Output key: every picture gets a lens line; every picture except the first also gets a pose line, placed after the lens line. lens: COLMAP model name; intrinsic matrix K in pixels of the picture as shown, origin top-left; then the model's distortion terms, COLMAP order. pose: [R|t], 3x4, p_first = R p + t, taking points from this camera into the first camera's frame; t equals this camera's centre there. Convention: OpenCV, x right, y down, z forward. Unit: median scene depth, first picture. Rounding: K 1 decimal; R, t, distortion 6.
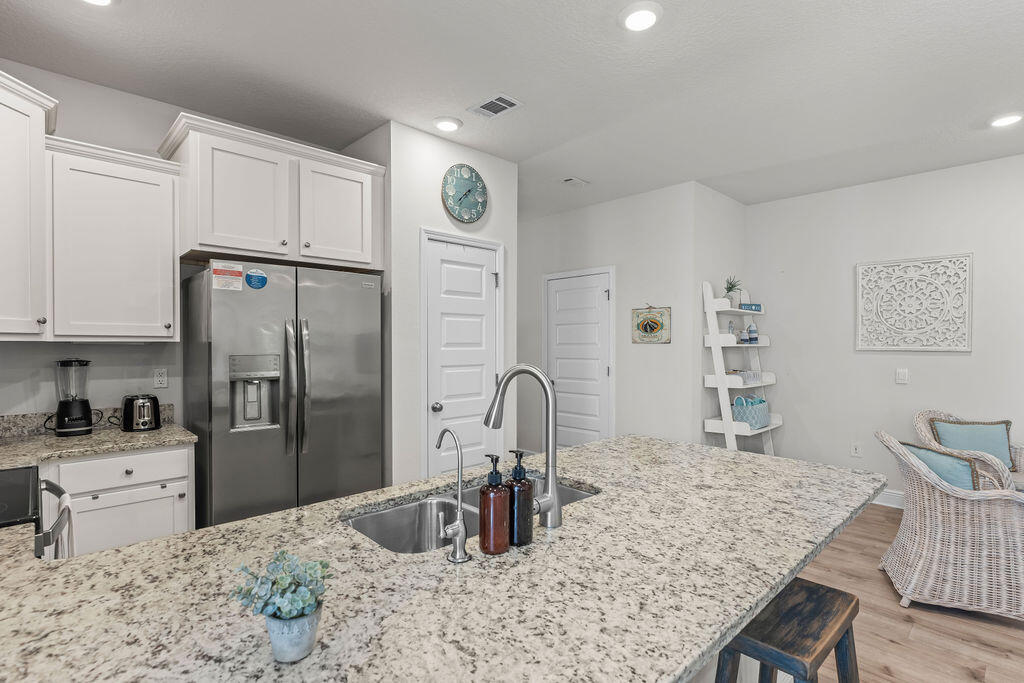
lens RADIAL K [[501.1, 0, 514.4], [0, 501.1, 351.5], [0, 0, 1]] dist [-0.001775, -0.000138]
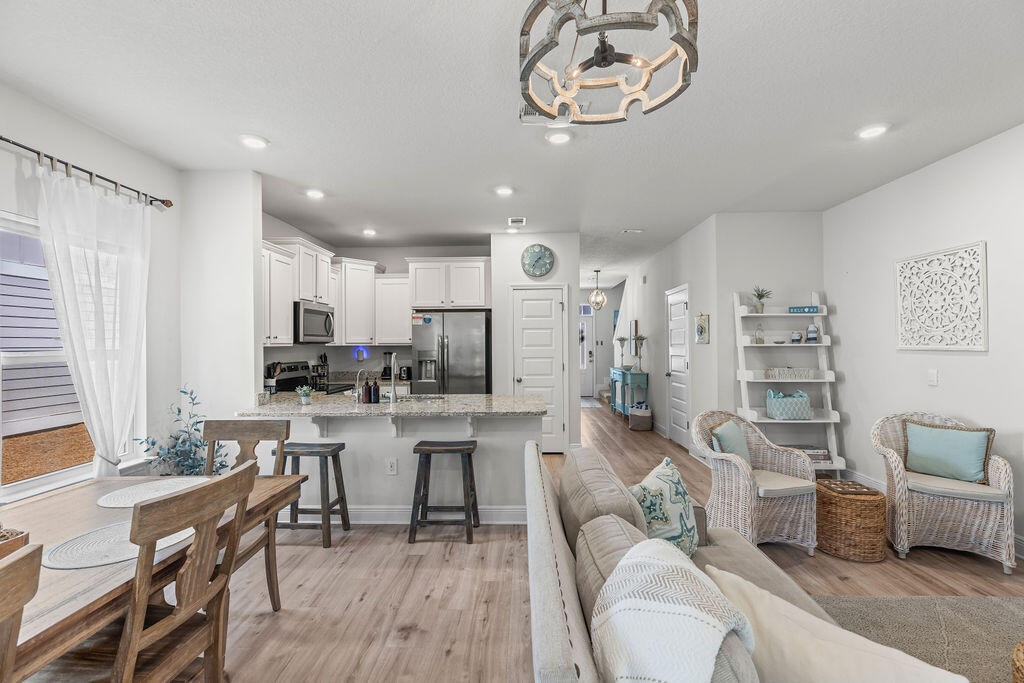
lens RADIAL K [[455.7, 0, 512.9], [0, 455.7, 340.0], [0, 0, 1]] dist [0.003020, 0.000464]
pose [[0.702979, -0.012670, -0.711098, 1.104360], [-0.004116, 0.999752, -0.021882, 0.001807], [0.711199, 0.018309, 0.702752, -0.208132]]
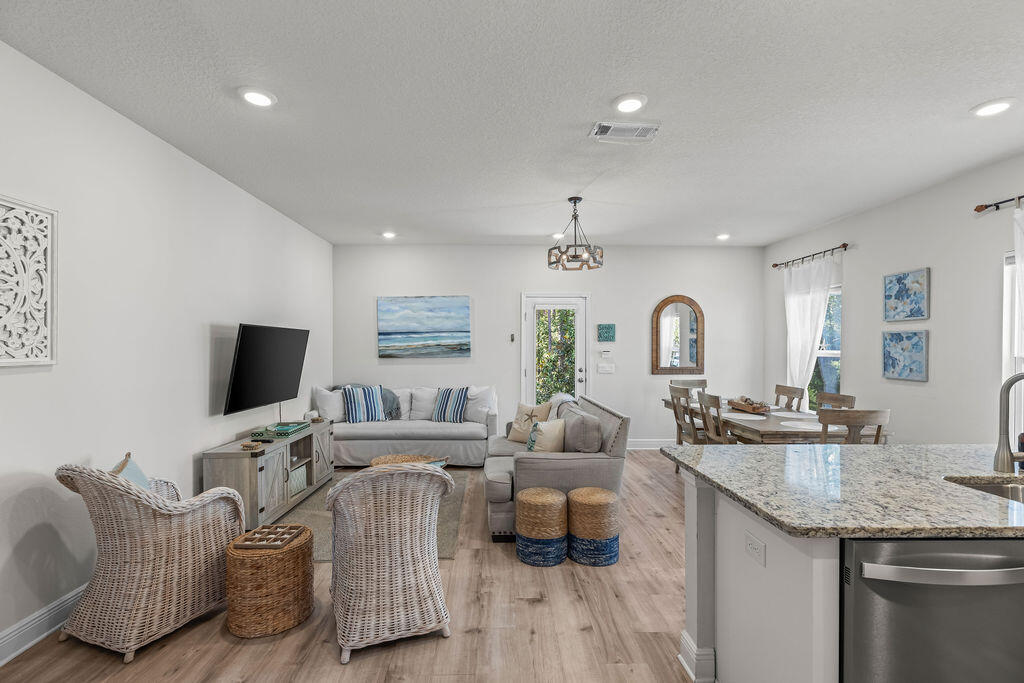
lens RADIAL K [[461.0, 0, 507.6], [0, 461.0, 350.3], [0, 0, 1]] dist [0.005995, -0.000183]
pose [[-0.740478, -0.011075, 0.671989, 0.101369], [0.008162, 0.999642, 0.025470, -0.035635], [-0.672031, 0.024345, -0.740123, 1.287633]]
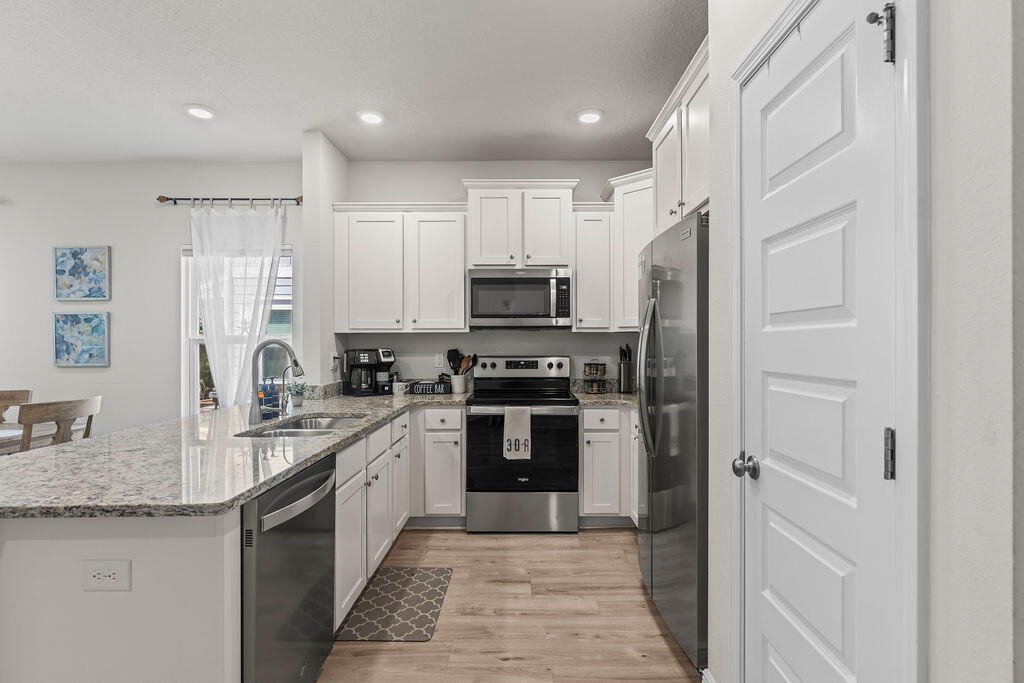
lens RADIAL K [[504.9, 0, 521.9], [0, 504.9, 341.3], [0, 0, 1]] dist [-0.000016, 0.000217]
pose [[-0.689458, -0.002421, -0.724322, 0.309649], [-0.011509, 0.999905, 0.007613, 0.003386], [0.724235, 0.013585, -0.689420, 1.250411]]
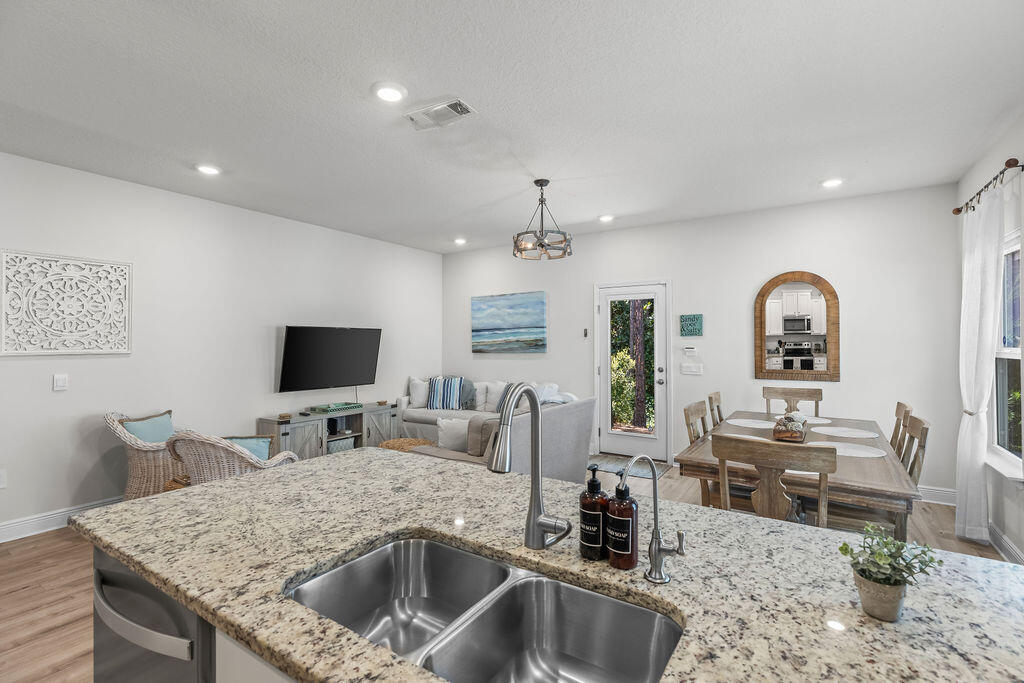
lens RADIAL K [[463.2, 0, 512.3], [0, 463.2, 336.7], [0, 0, 1]] dist [0.003480, 0.000073]
pose [[-0.226768, 0.007041, 0.973923, -0.325441], [0.018077, 0.999832, -0.003019, -0.022374], [-0.973781, 0.016921, -0.226857, 0.512330]]
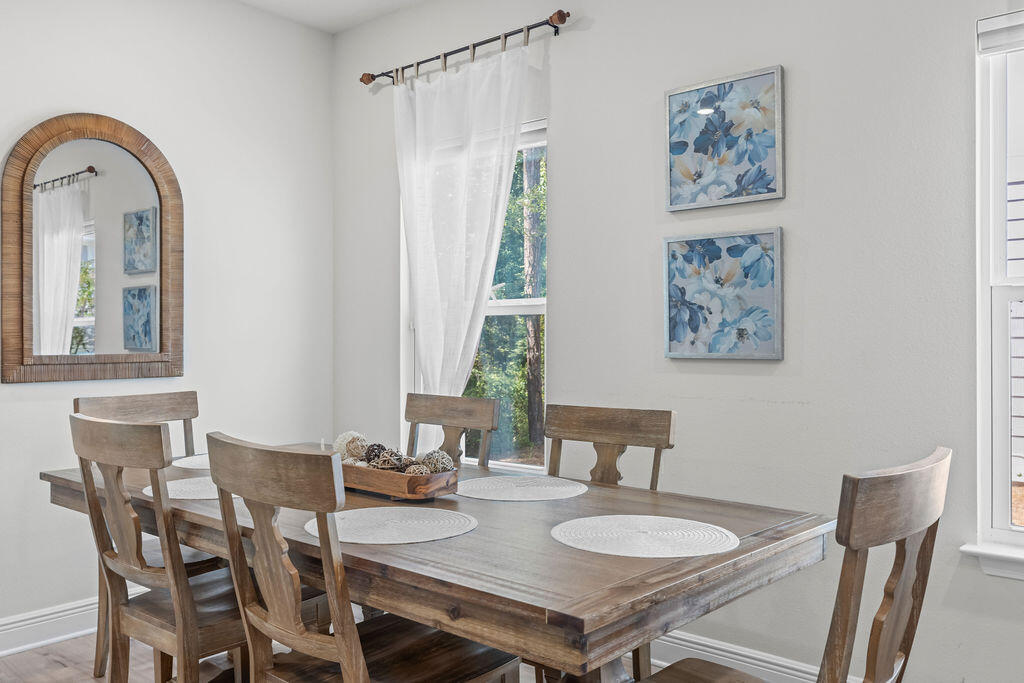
lens RADIAL K [[832.1, 0, 513.7], [0, 832.1, 334.2], [0, 0, 1]] dist [0.000568, 0.004408]
pose [[-0.995234, -0.002189, -0.097490, 0.467042], [-0.003298, 0.999932, 0.011213, 0.053454], [0.097459, 0.011481, -0.995173, 0.441815]]
